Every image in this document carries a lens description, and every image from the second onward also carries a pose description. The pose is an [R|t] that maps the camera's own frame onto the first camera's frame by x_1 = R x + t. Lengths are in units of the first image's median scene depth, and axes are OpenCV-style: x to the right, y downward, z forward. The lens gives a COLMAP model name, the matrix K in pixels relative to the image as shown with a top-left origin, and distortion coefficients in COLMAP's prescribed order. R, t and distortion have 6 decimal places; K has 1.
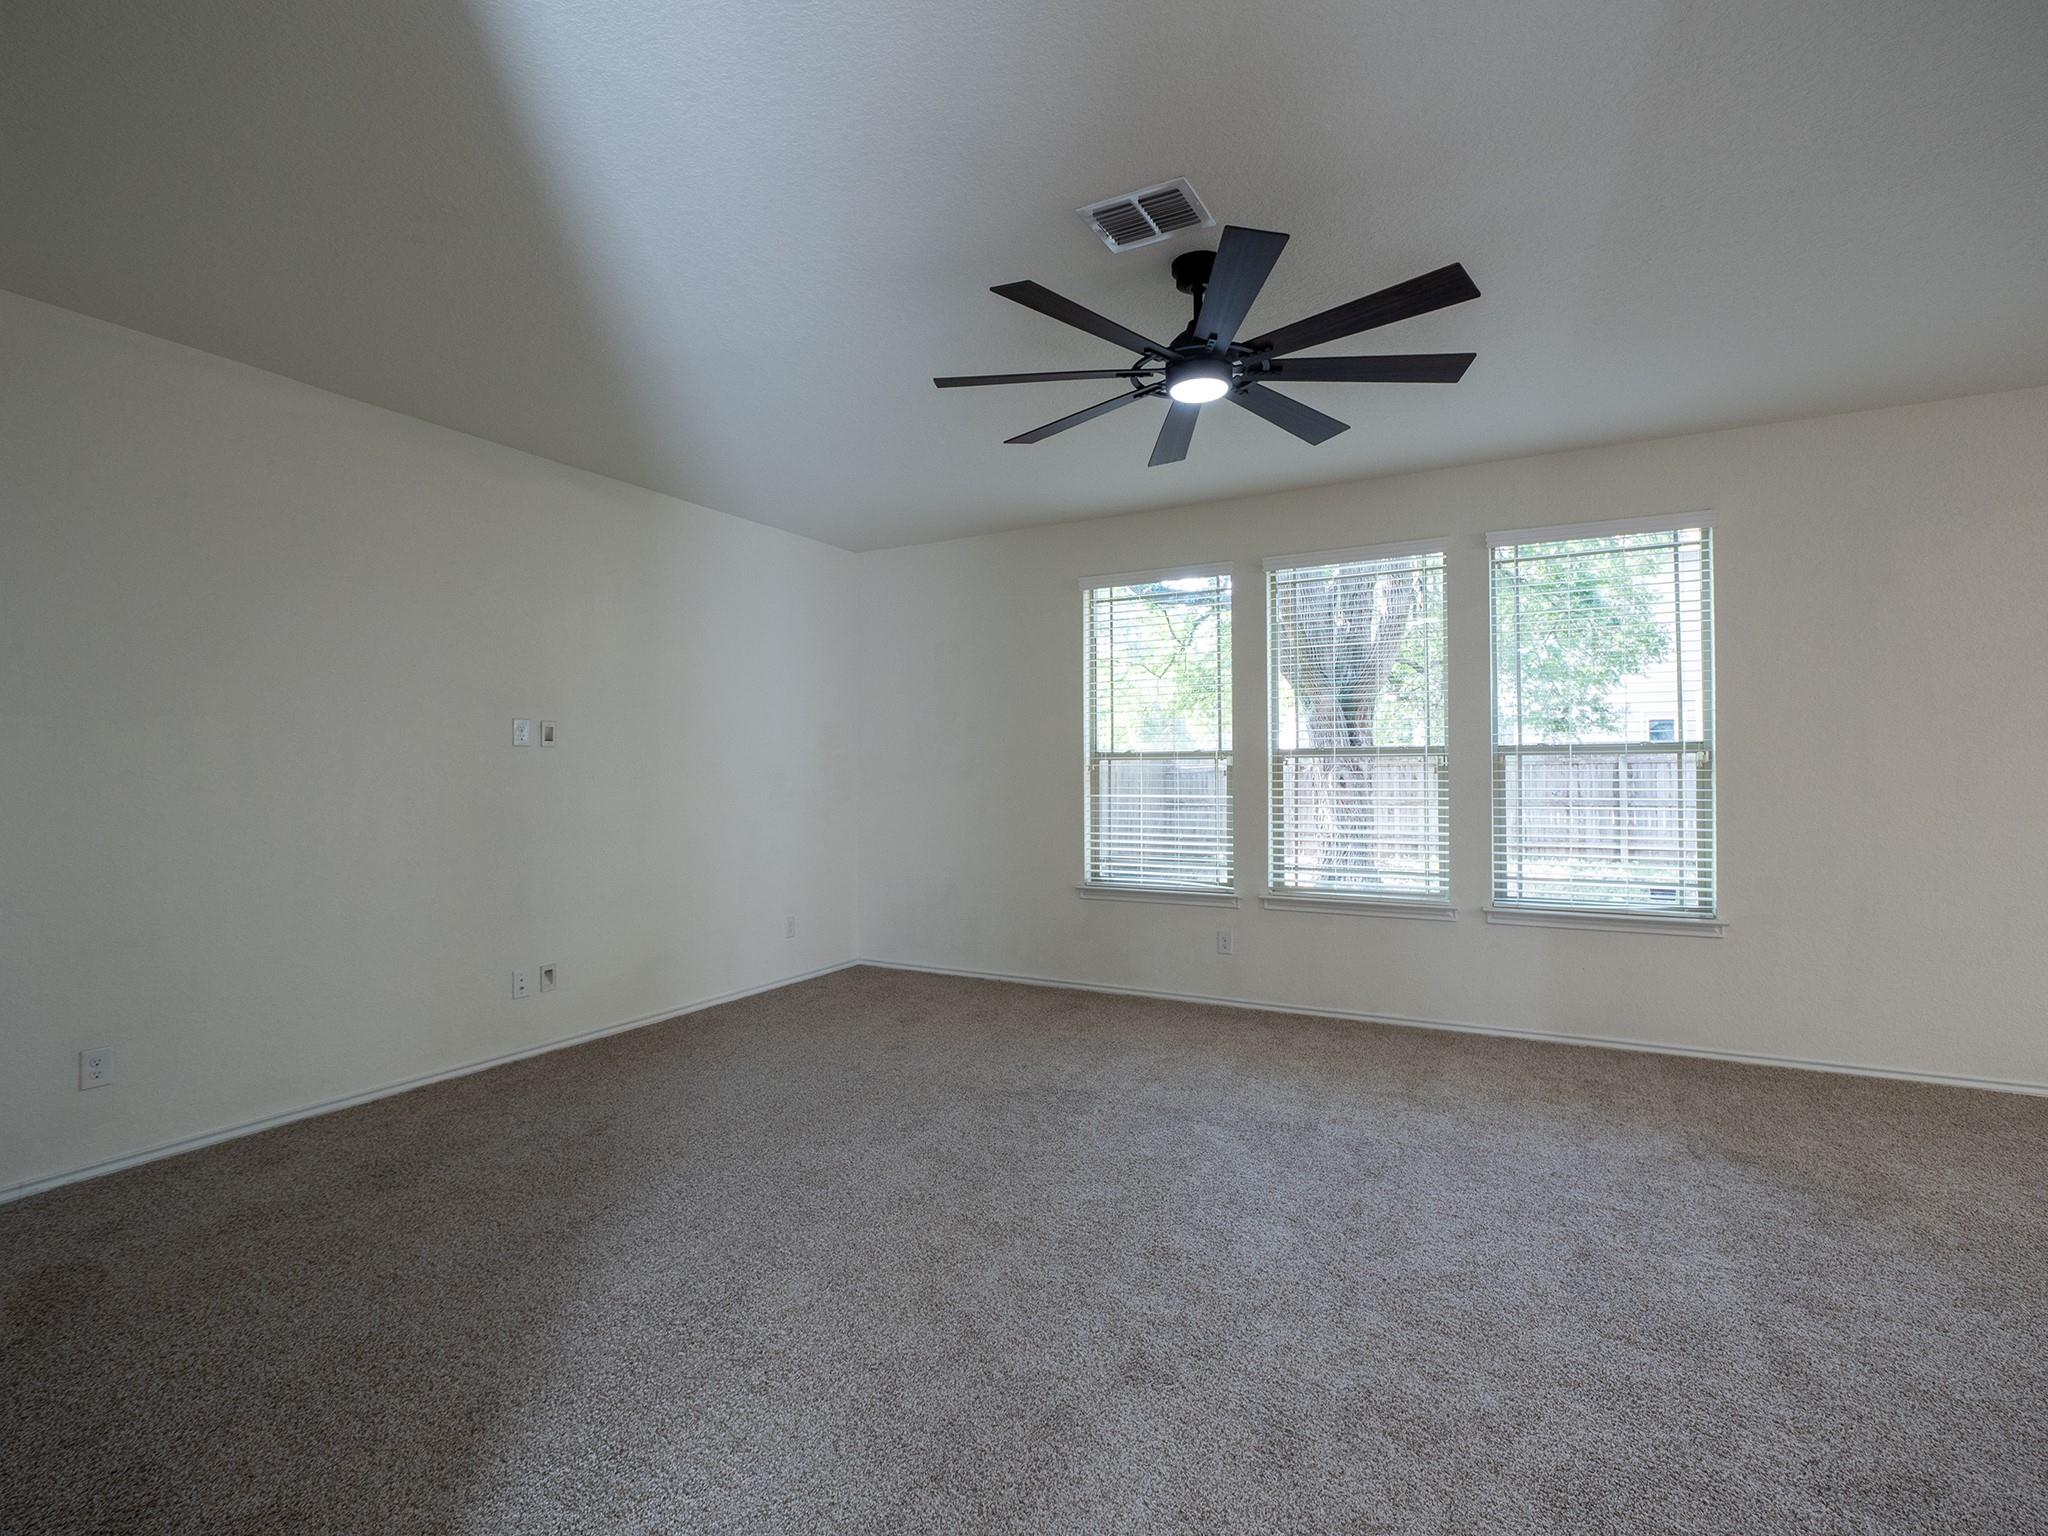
lens RADIAL K [[977.8, 0, 1024.0], [0, 977.8, 768.0], [0, 0, 1]] dist [0.001338, 0.000118]
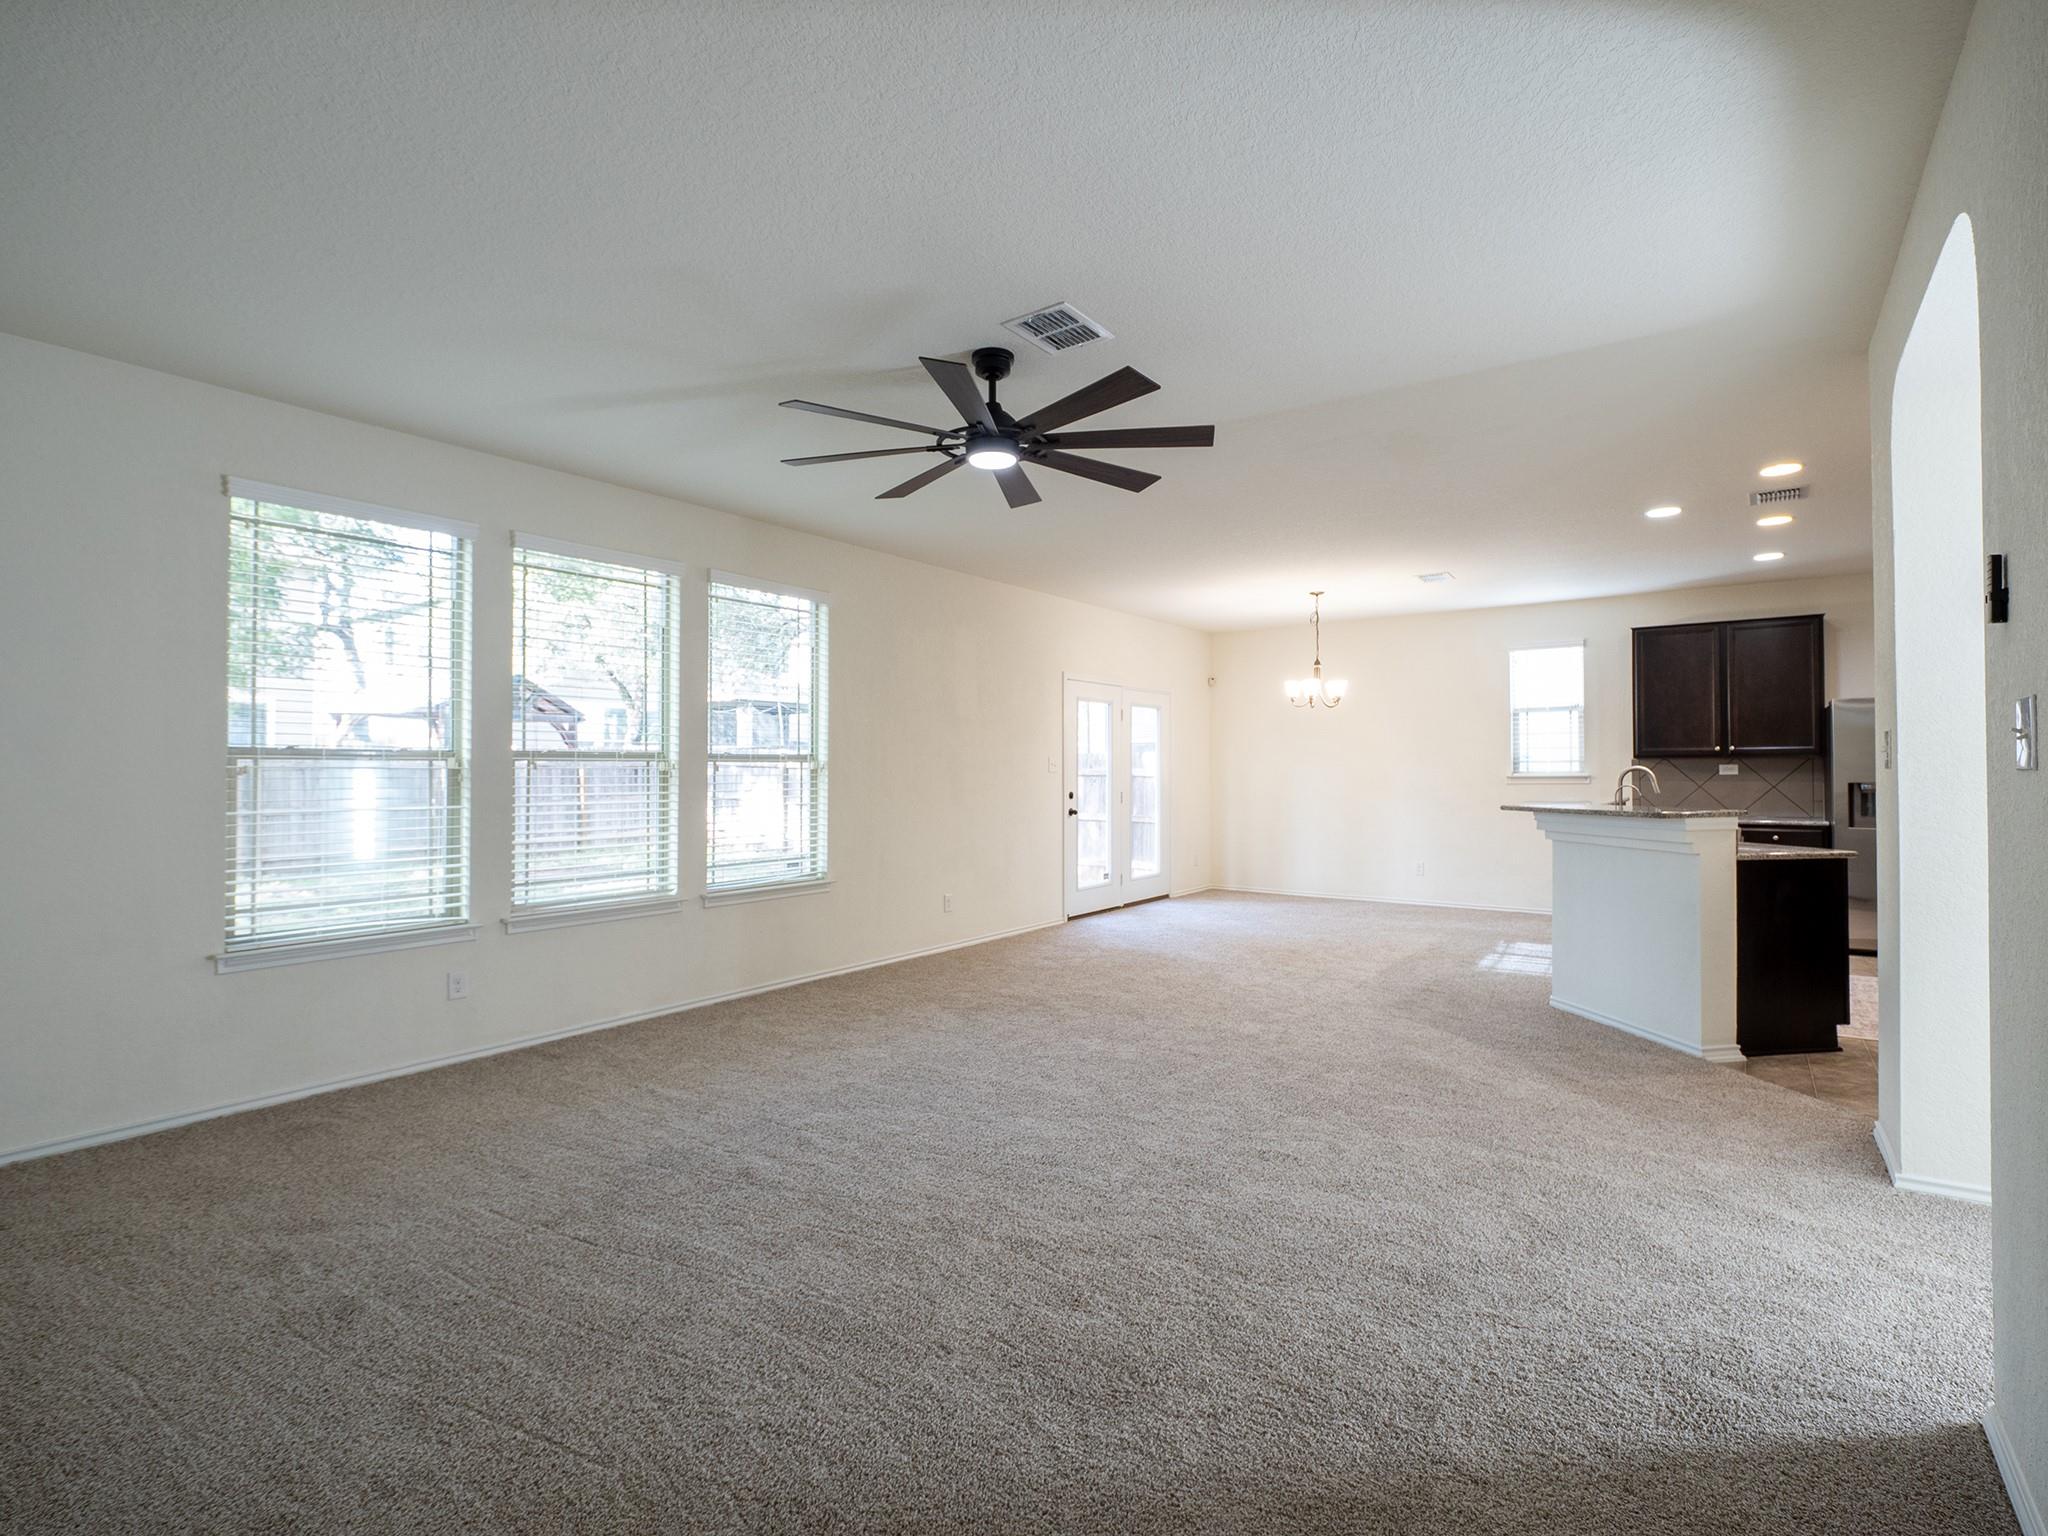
lens RADIAL K [[974.0, 0, 1014.0], [0, 974.0, 757.1], [0, 0, 1]] dist [-0.009450, -0.002089]
pose [[0.137291, 0.020532, 0.990318, -0.539923], [0.000020, 0.999785, -0.020731, 0.004631], [-0.990531, 0.002866, 0.137261, 0.427680]]
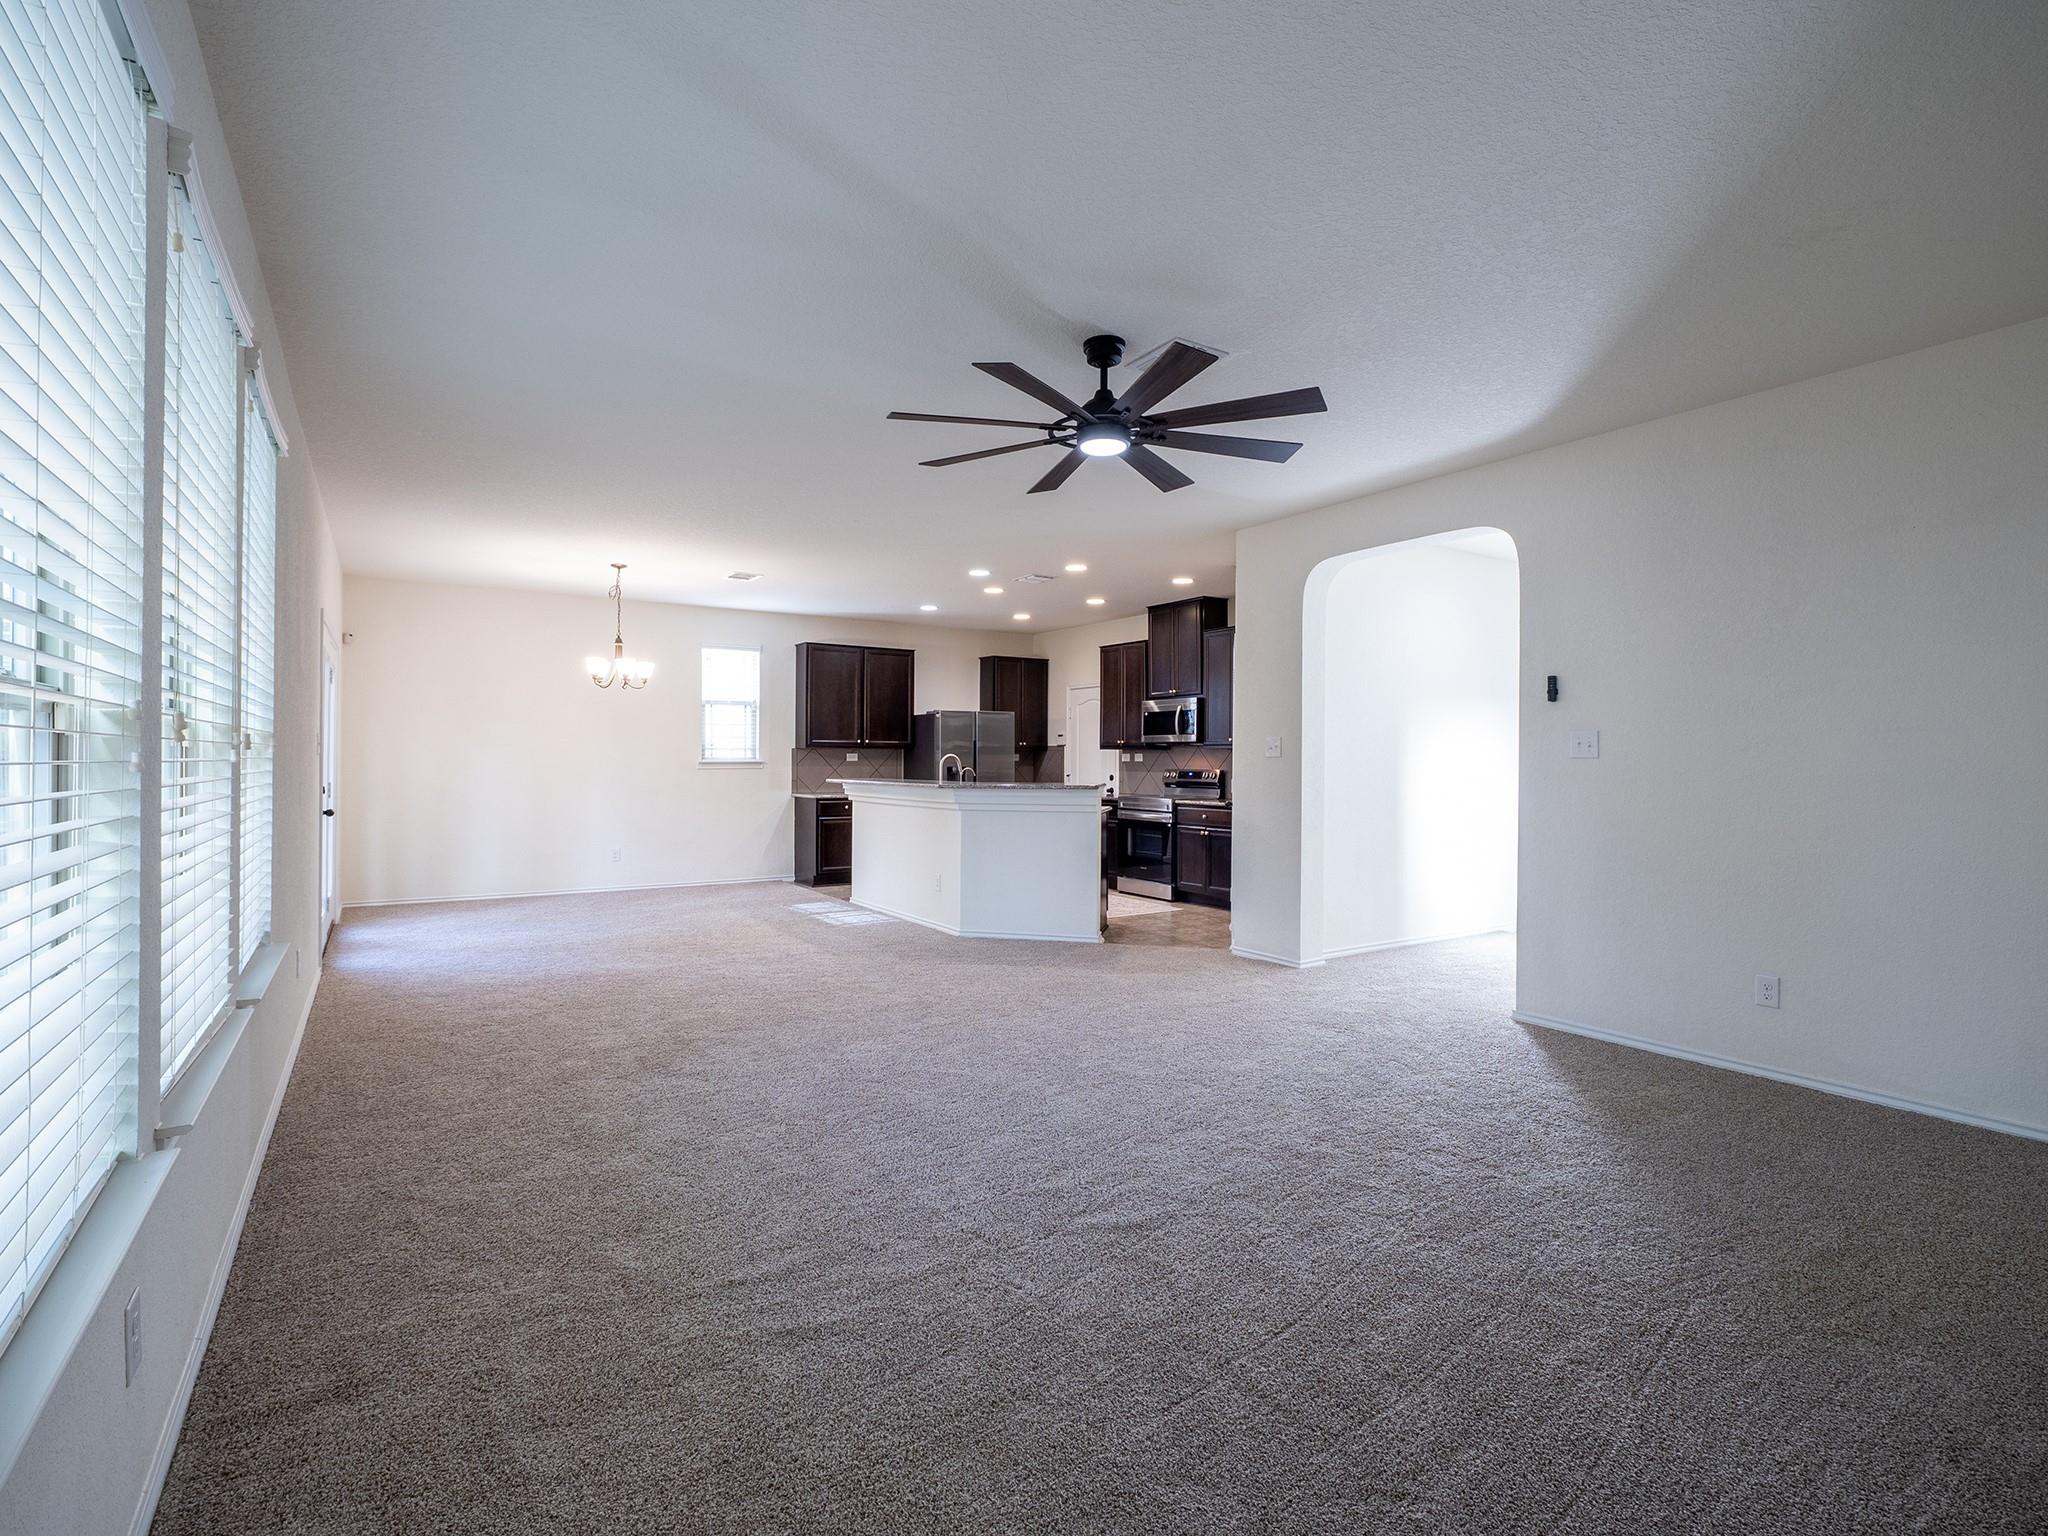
lens RADIAL K [[974.0, 0, 1014.0], [0, 974.0, 757.1], [0, 0, 1]] dist [-0.009450, -0.002089]
pose [[-0.878096, 0.004510, 0.478464, -0.165168], [0.001426, 0.999976, -0.006810, 0.006589], [-0.478483, -0.005298, -0.878081, 1.130579]]
